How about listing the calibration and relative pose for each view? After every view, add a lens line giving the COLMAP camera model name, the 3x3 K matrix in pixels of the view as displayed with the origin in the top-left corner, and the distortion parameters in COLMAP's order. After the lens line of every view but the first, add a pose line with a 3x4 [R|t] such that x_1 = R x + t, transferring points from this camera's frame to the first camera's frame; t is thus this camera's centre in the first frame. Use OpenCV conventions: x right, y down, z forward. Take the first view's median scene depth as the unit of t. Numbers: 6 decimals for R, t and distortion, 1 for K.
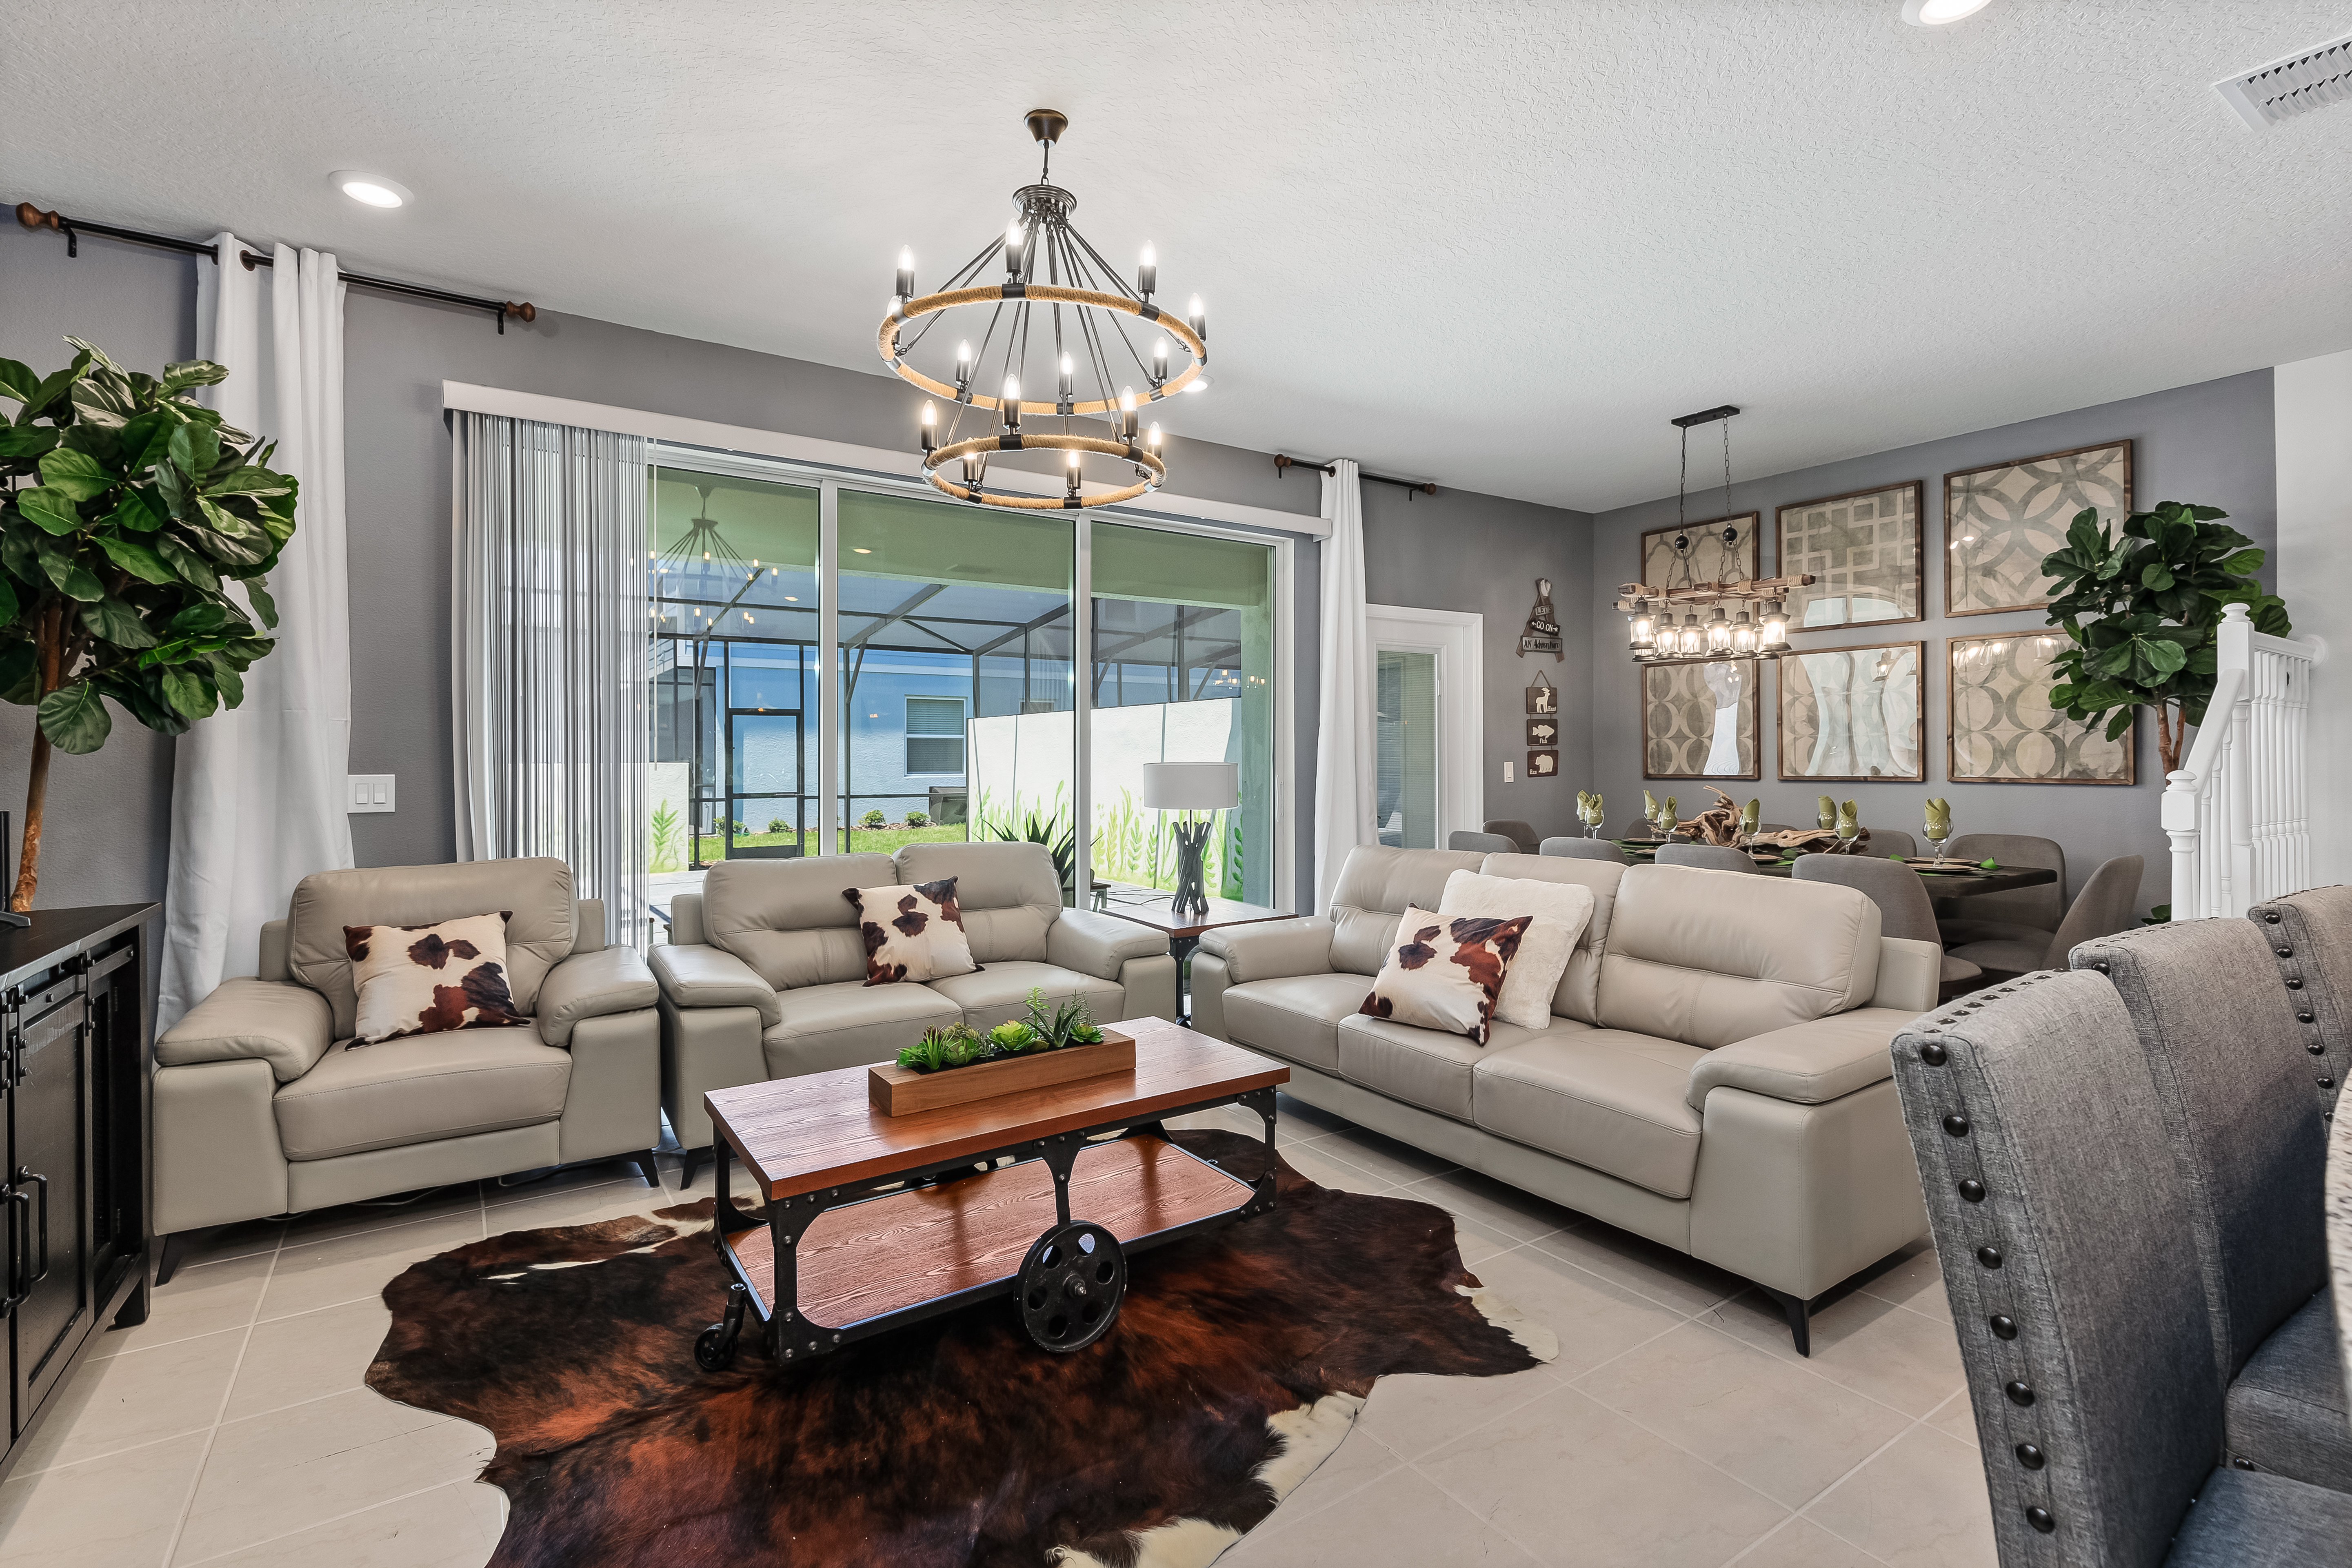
lens RADIAL K [[1073.7, 0, 1168.9], [0, 1073.7, 740.4], [0, 0, 1]] dist [-0.004028, 0.001865]
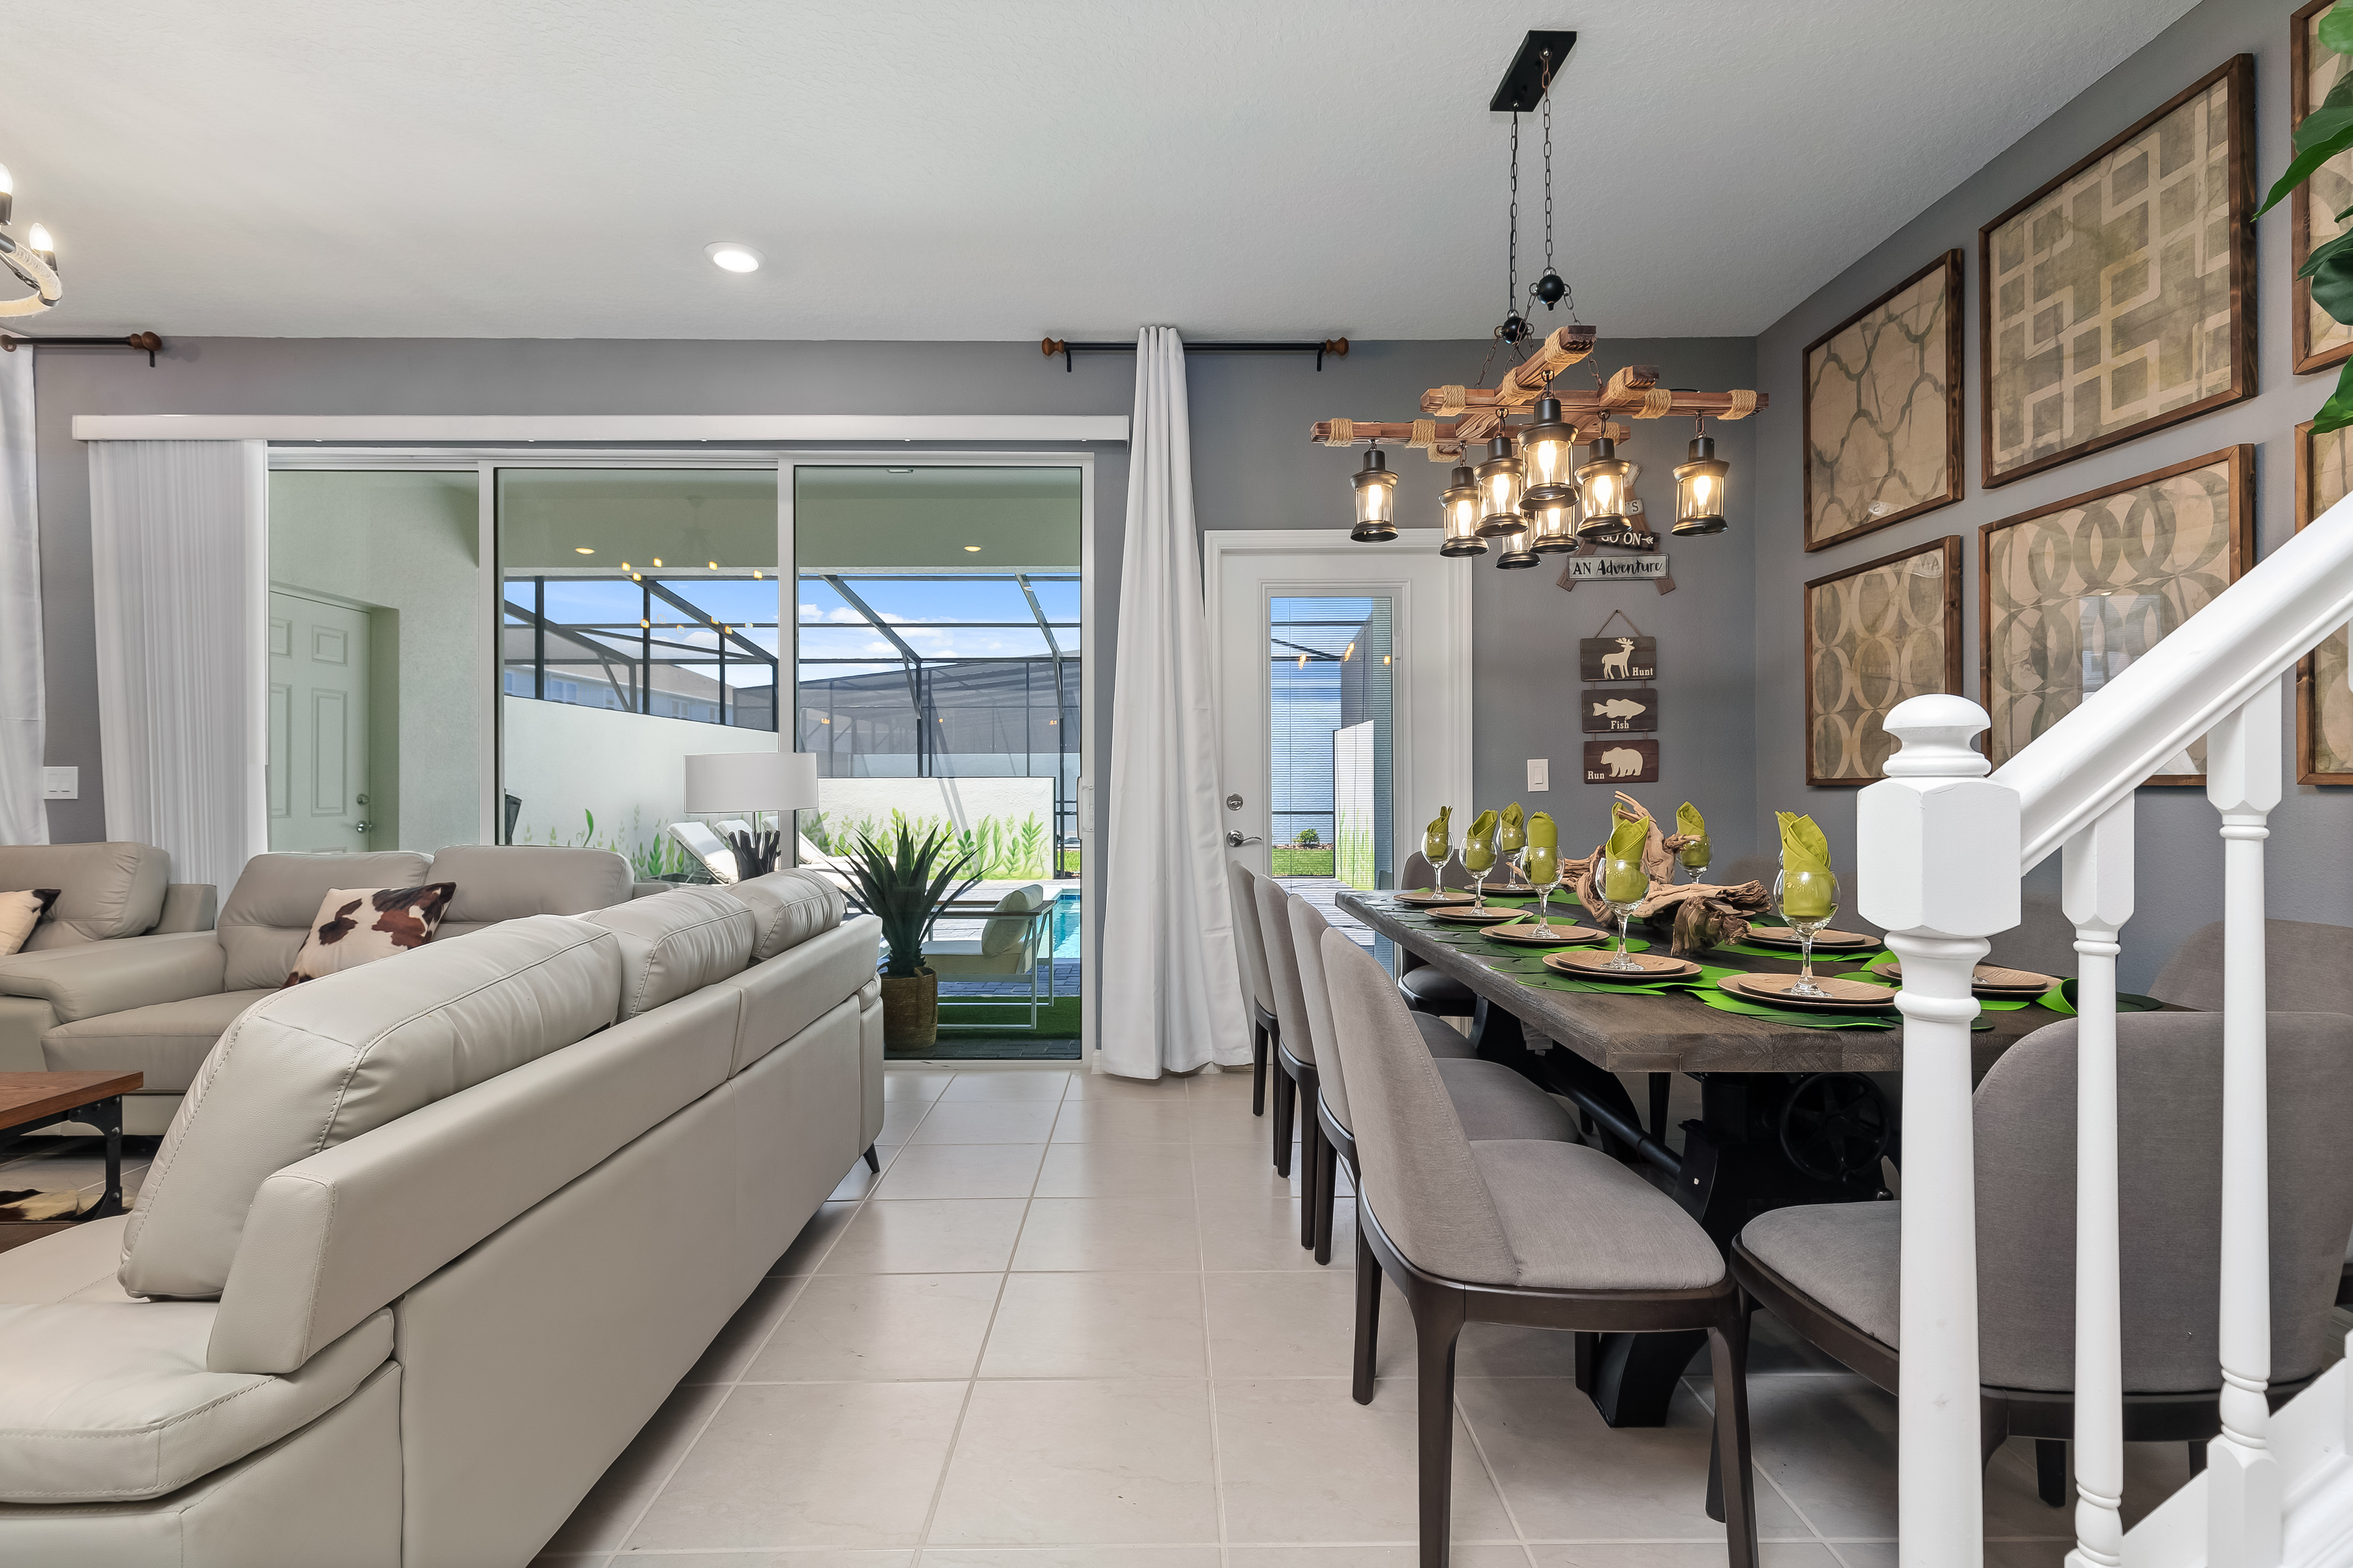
lens RADIAL K [[1077.9, 0, 1167.4], [0, 1077.9, 778.8], [0, 0, 1]] dist [-0.000123, -0.000428]
pose [[0.842109, -0.001429, -0.539306, 0.589995], [0.009368, 0.999884, 0.011978, 0.027389], [0.539227, -0.015139, 0.842025, 0.435579]]
